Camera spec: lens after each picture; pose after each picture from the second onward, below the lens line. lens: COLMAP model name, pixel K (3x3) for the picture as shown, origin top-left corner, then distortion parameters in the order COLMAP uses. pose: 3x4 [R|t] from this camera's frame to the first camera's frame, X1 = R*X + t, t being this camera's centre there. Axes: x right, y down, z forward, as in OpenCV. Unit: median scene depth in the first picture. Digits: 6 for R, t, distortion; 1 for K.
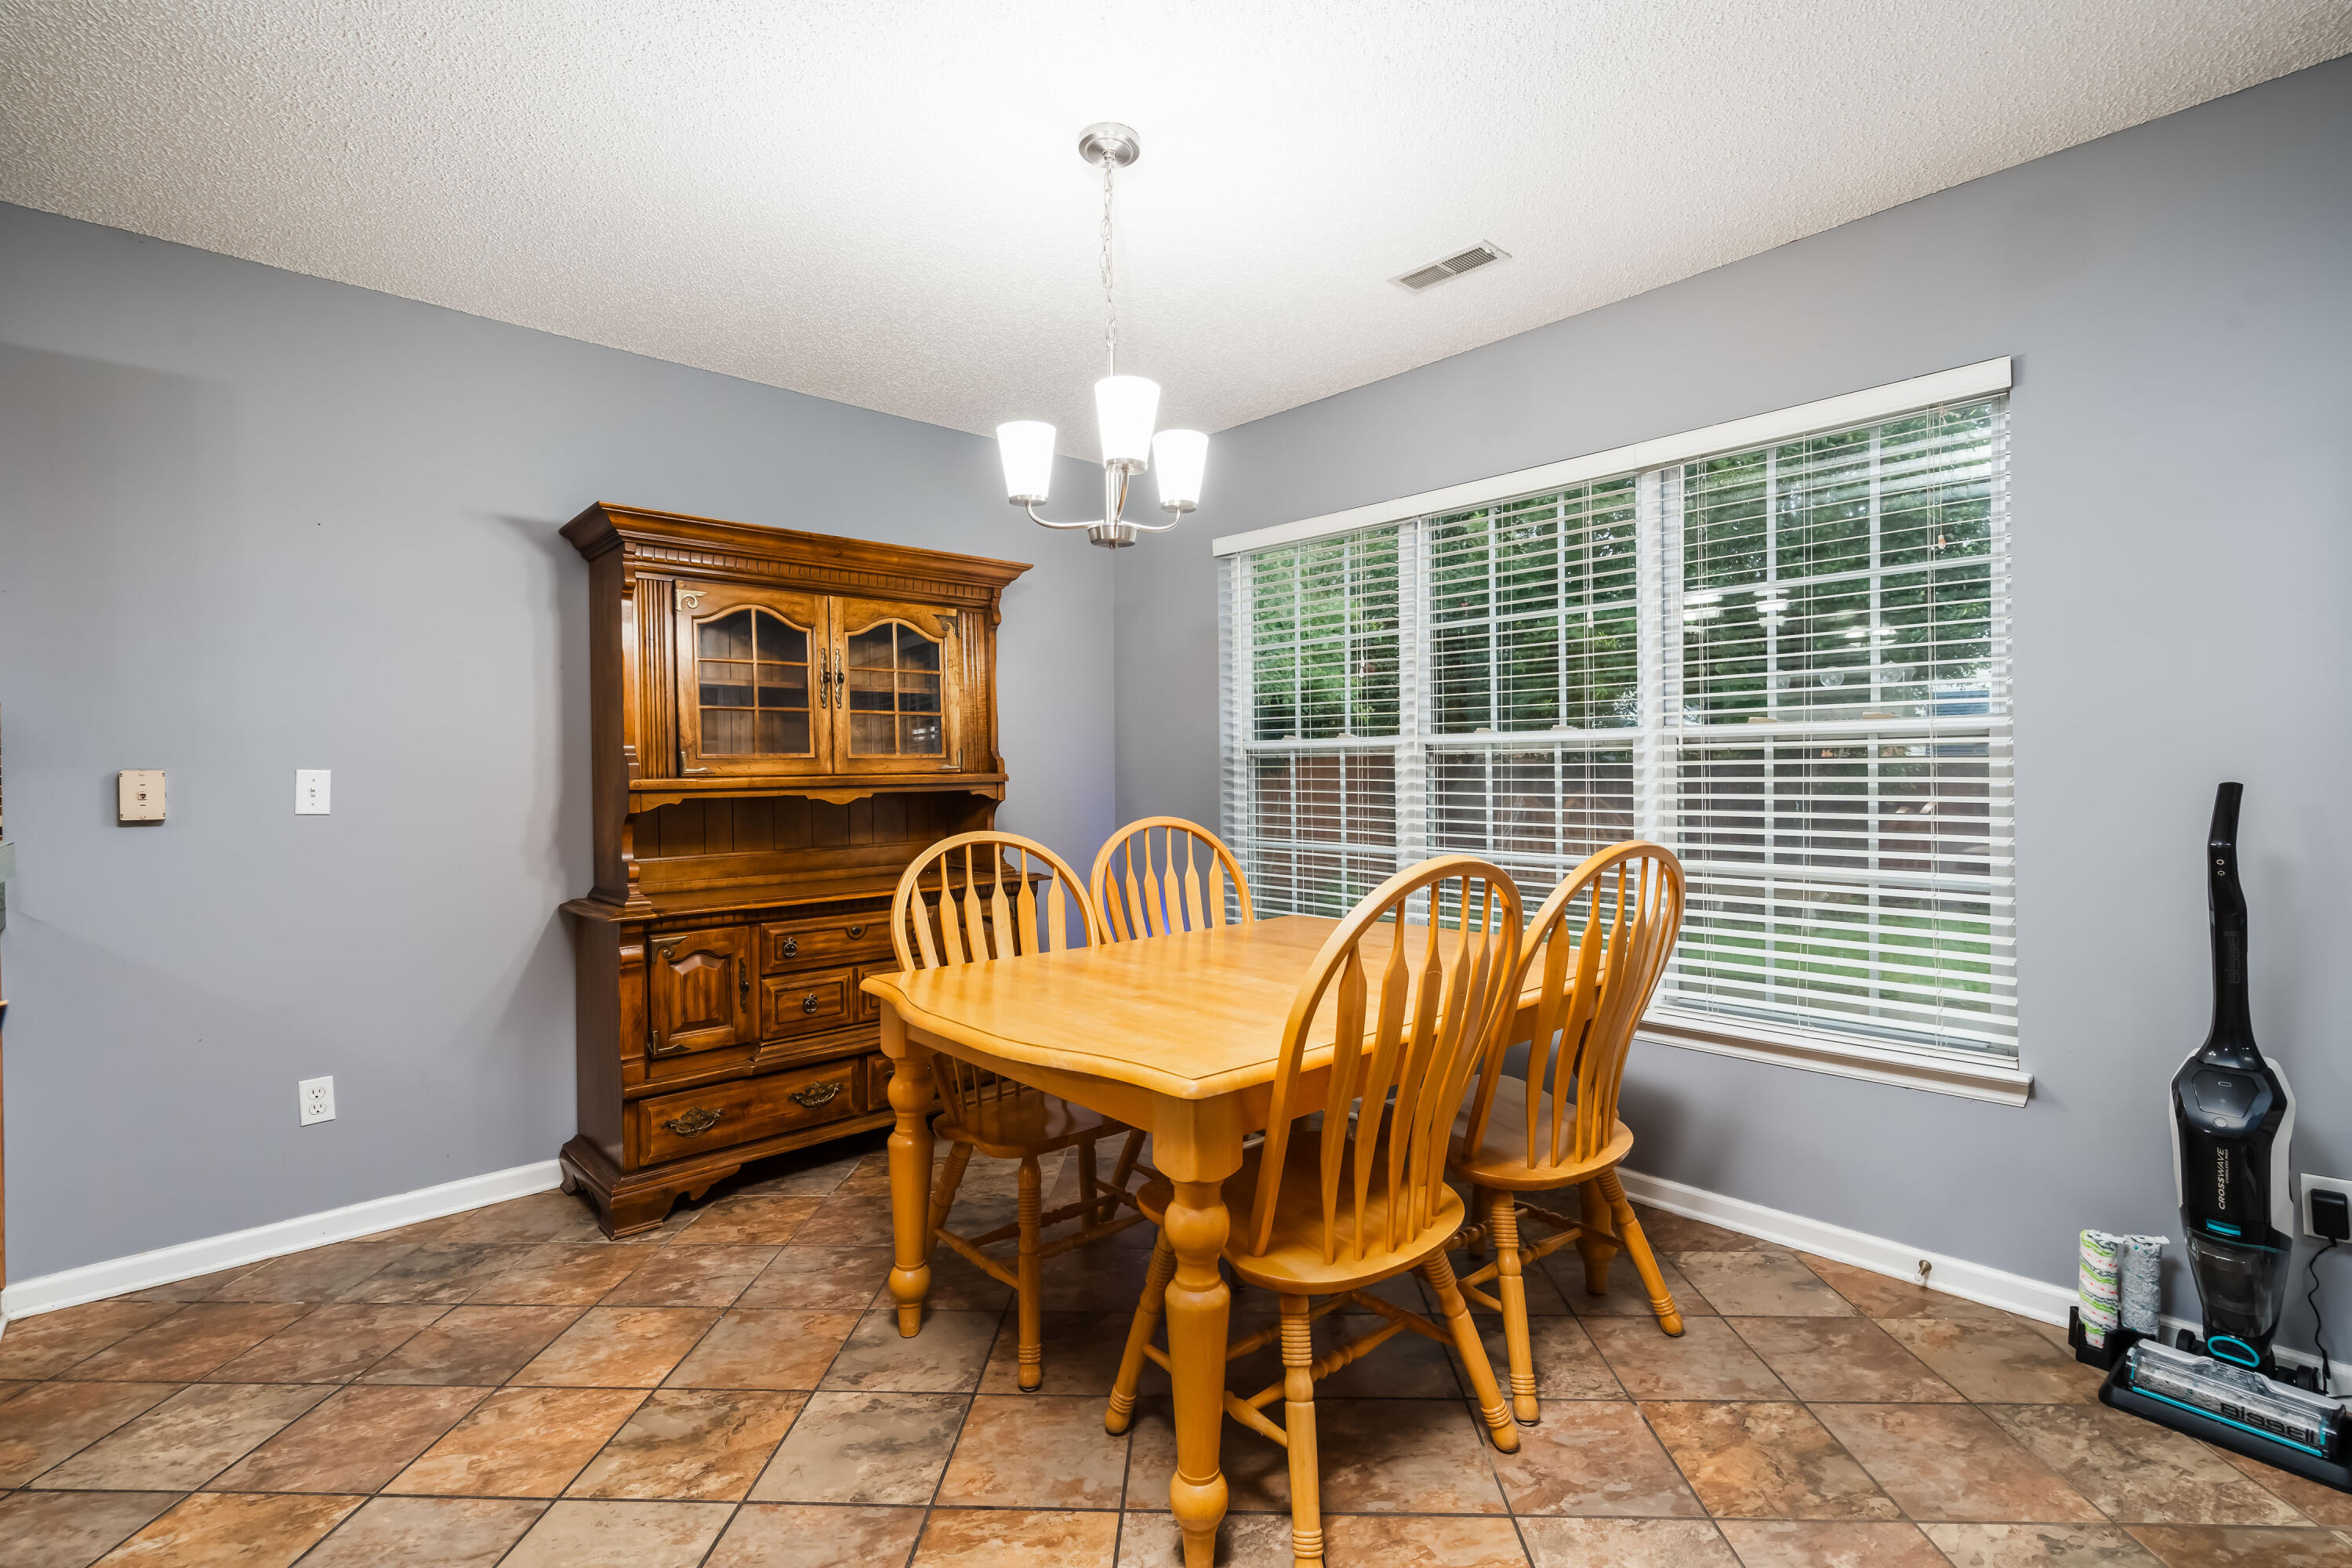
lens RADIAL K [[1063.0, 0, 1172.8], [0, 1063.0, 771.5], [0, 0, 1]] dist [0.000480, 0.000621]
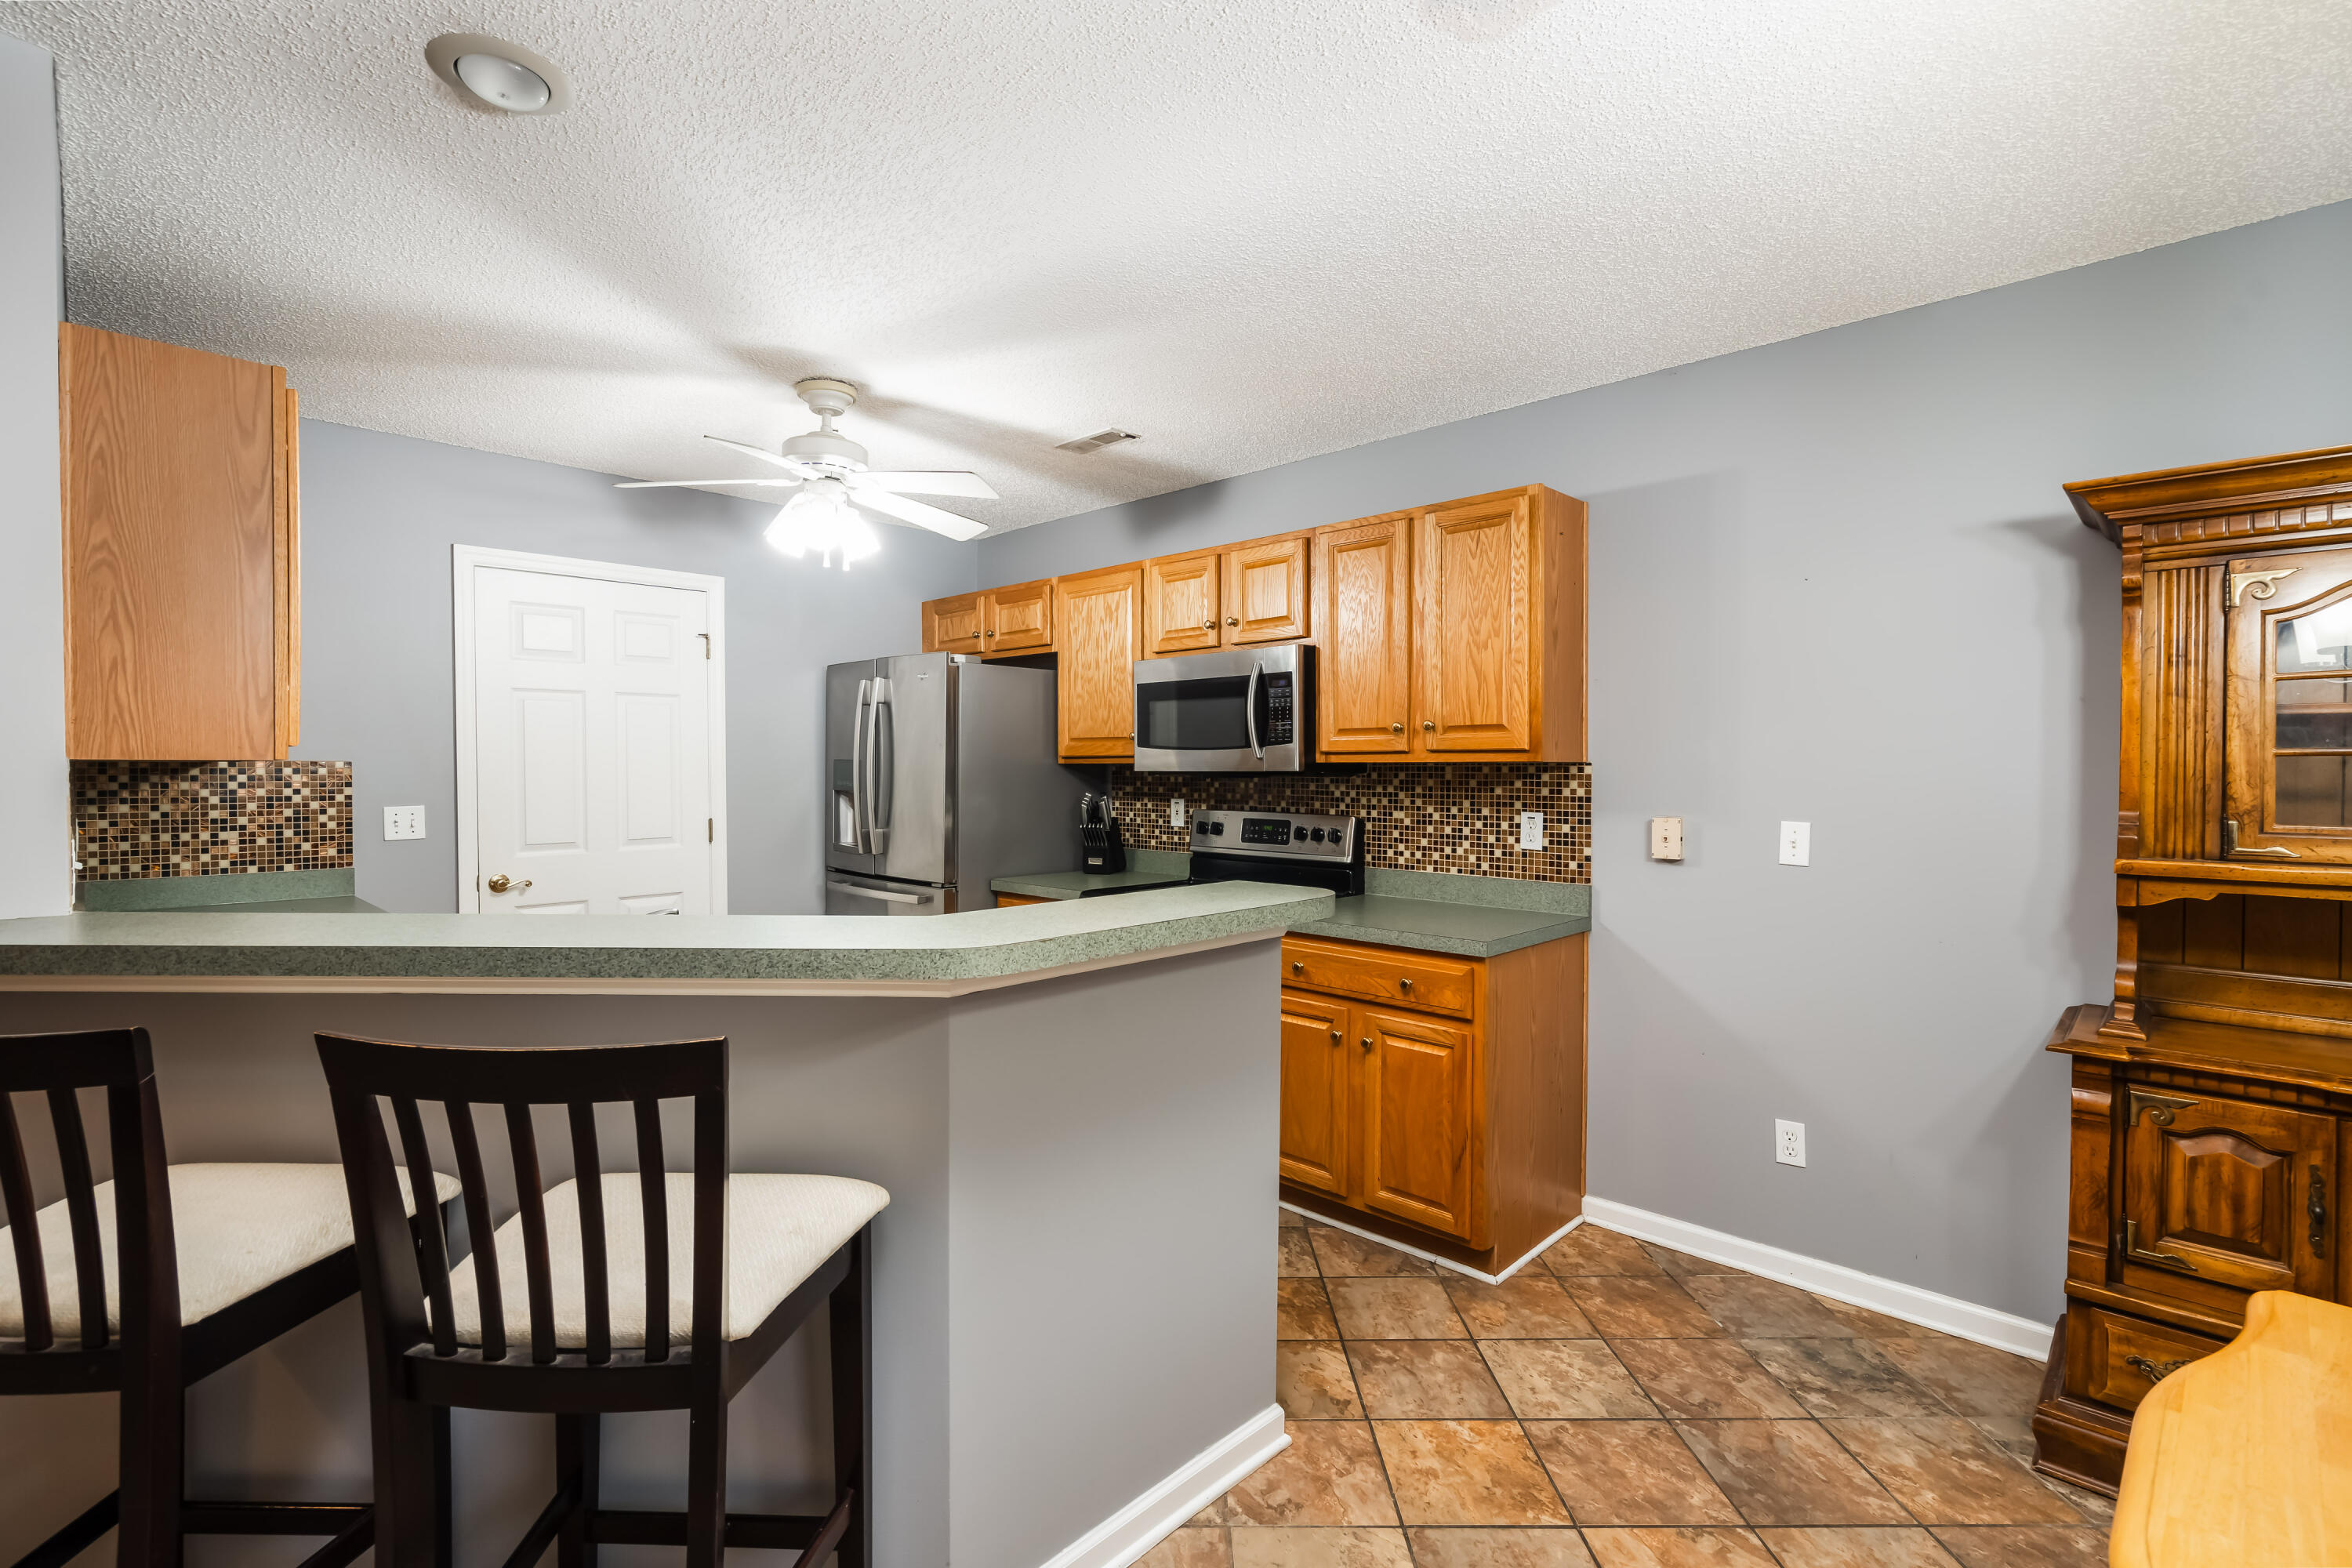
lens RADIAL K [[1063.0, 0, 1168.2], [0, 1063.0, 785.2], [0, 0, 1]] dist [0.000480, 0.000621]
pose [[0.053511, 0.028698, -0.998155, 0.167373], [-0.006572, 0.999575, 0.028387, -0.057570], [0.998546, 0.005041, 0.053677, 0.319508]]
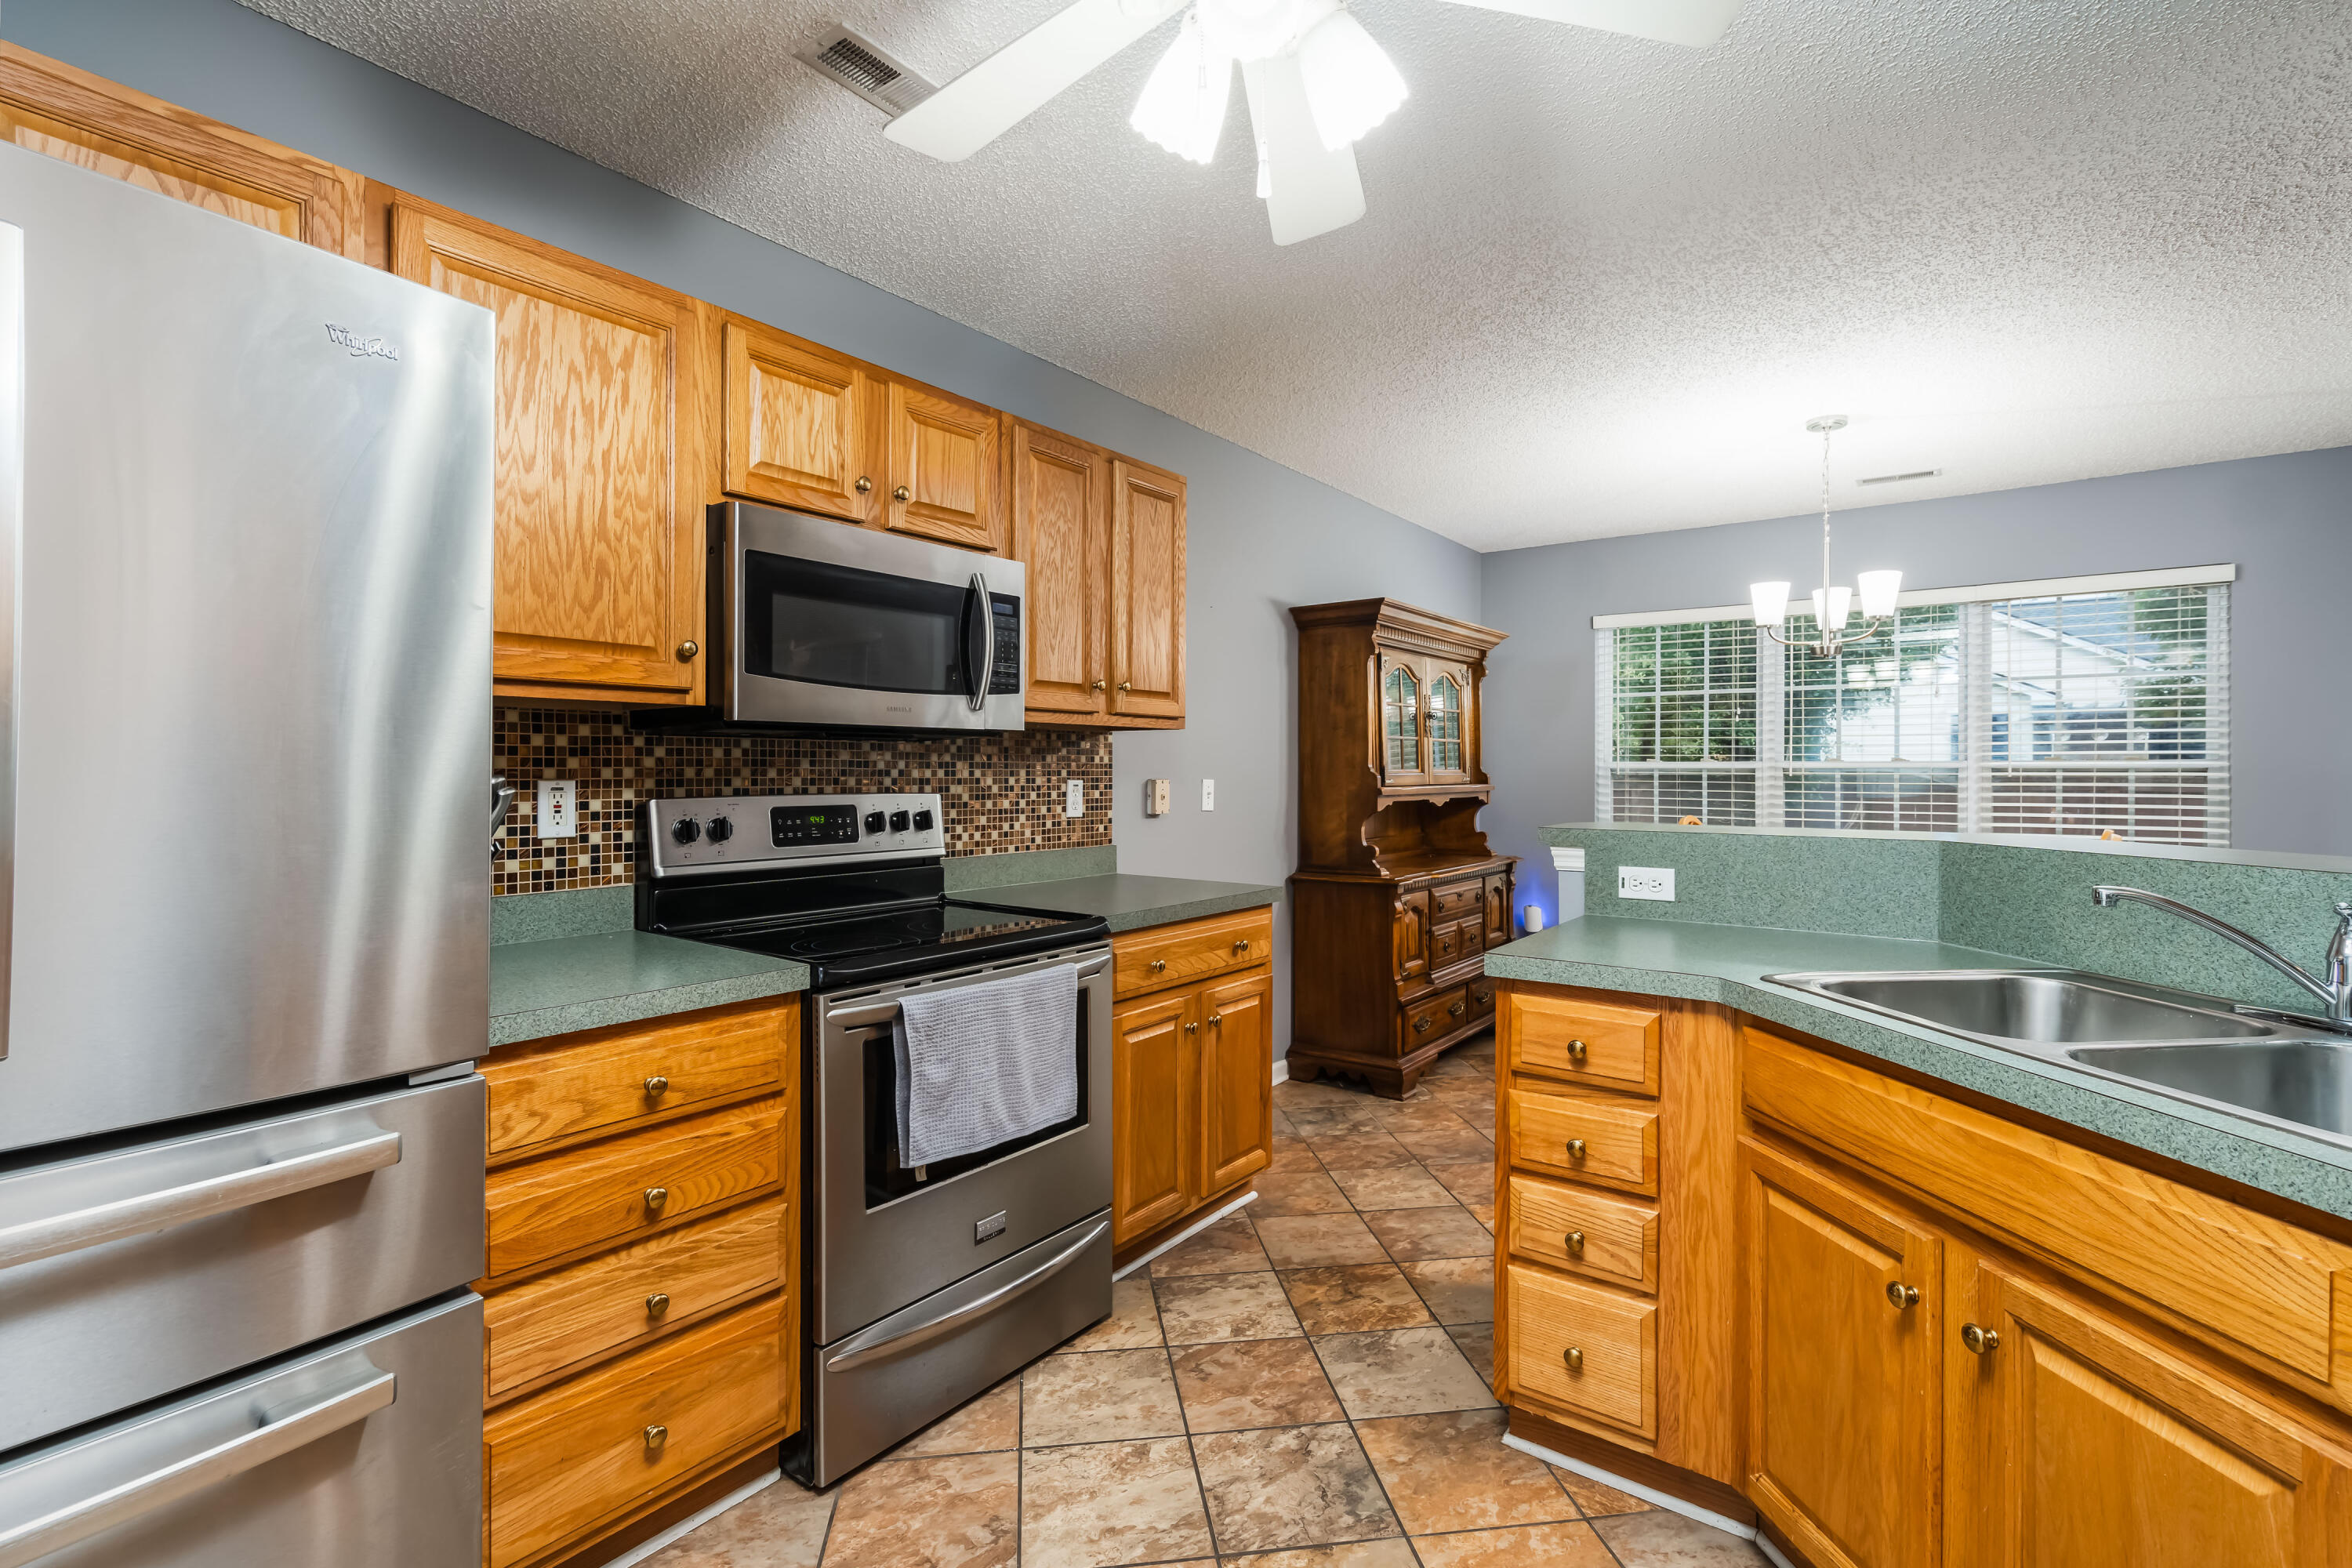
lens RADIAL K [[1063.0, 0, 1177.2], [0, 1063.0, 772.7], [0, 0, 1]] dist [0.000480, 0.000621]
pose [[0.984345, 0.012354, 0.175819, -1.024847], [-0.011884, 0.999922, -0.003731, -0.004363], [-0.175851, 0.001583, 0.984415, -0.368280]]
